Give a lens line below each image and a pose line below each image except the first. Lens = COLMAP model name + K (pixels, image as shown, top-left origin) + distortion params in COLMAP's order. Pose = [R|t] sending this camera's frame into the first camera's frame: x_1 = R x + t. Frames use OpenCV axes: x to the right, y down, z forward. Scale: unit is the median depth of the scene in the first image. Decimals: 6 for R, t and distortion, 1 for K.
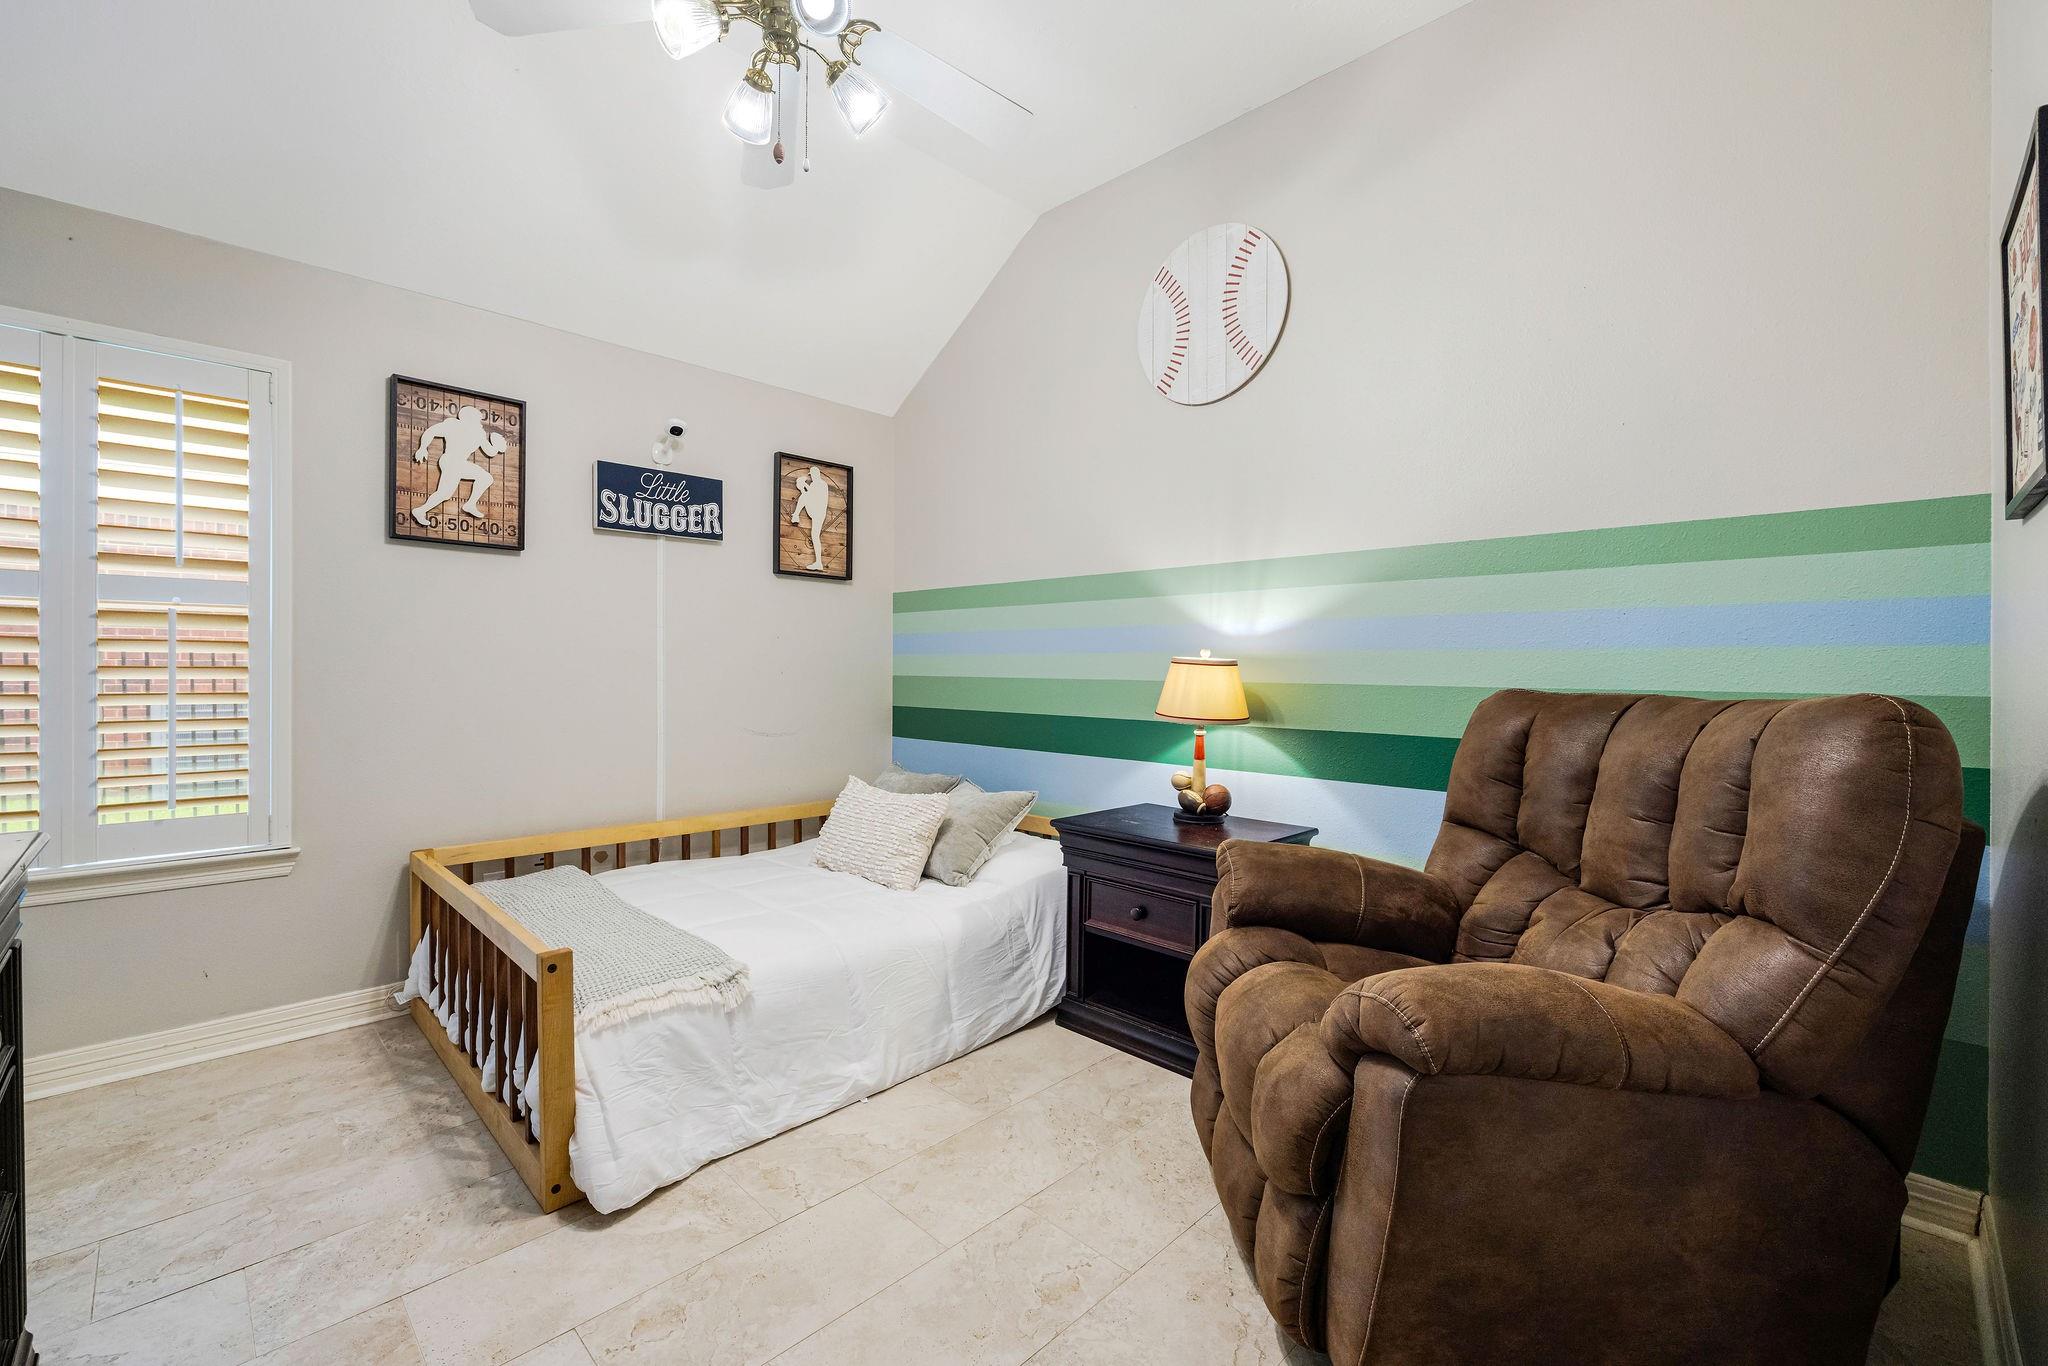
lens RADIAL K [[857.6, 0, 1029.2], [0, 857.6, 672.6], [0, 0, 1]] dist [0.000662, 0.000014]
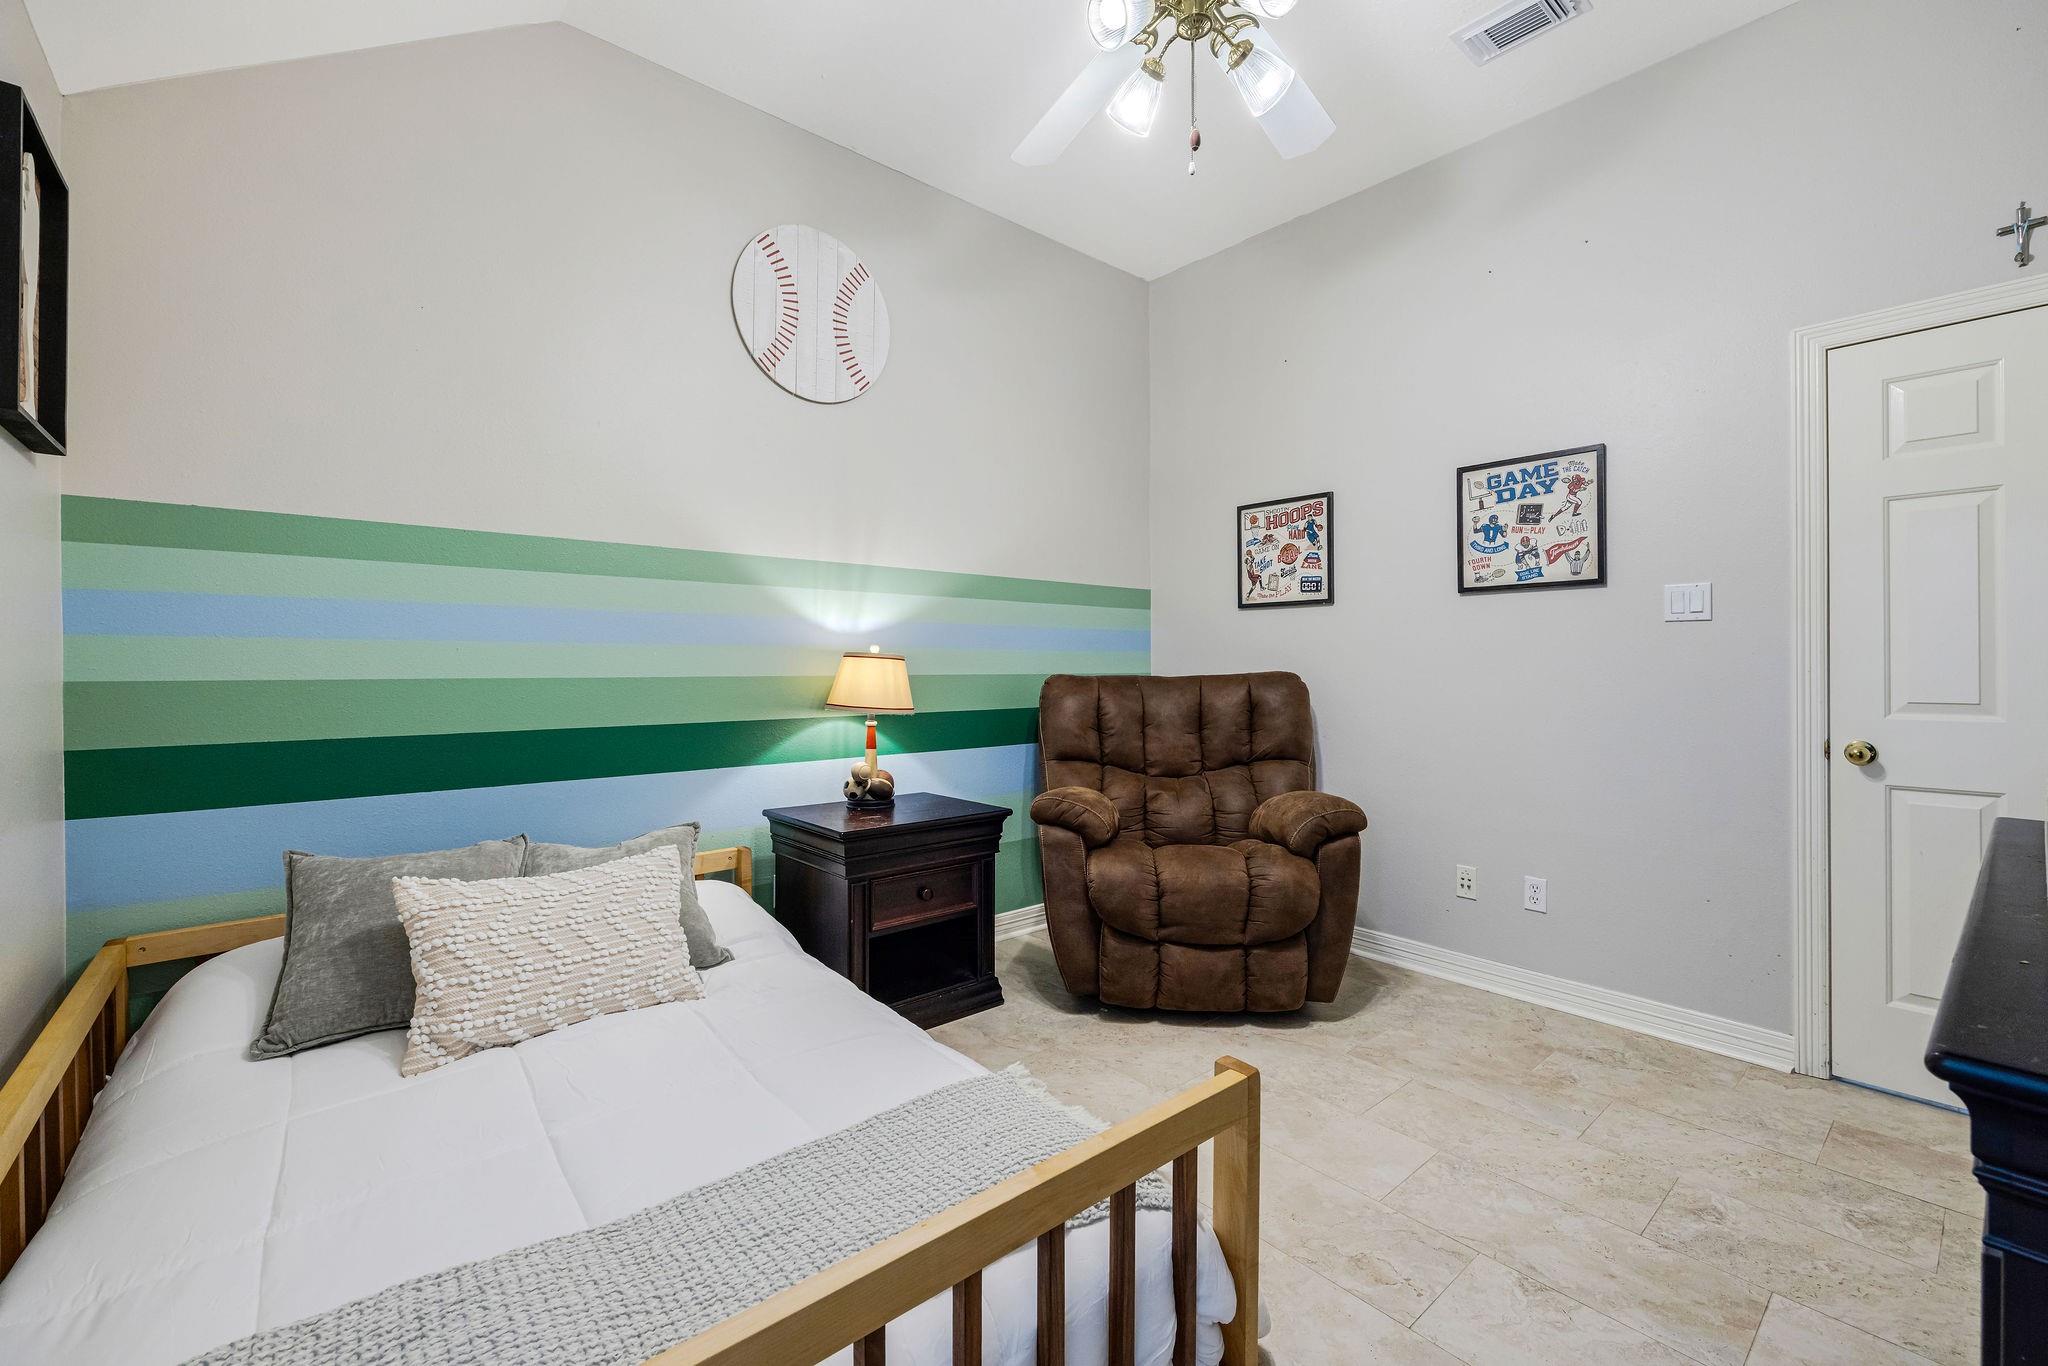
lens RADIAL K [[828.4, 0, 1023.2], [0, 828.4, 677.0], [0, 0, 1]] dist [-0.004895, -0.000124]
pose [[0.103719, -0.011033, 0.994545, -0.775244], [0.012864, 0.999870, 0.009751, 0.004999], [-0.994523, 0.011782, 0.103847, 0.687863]]
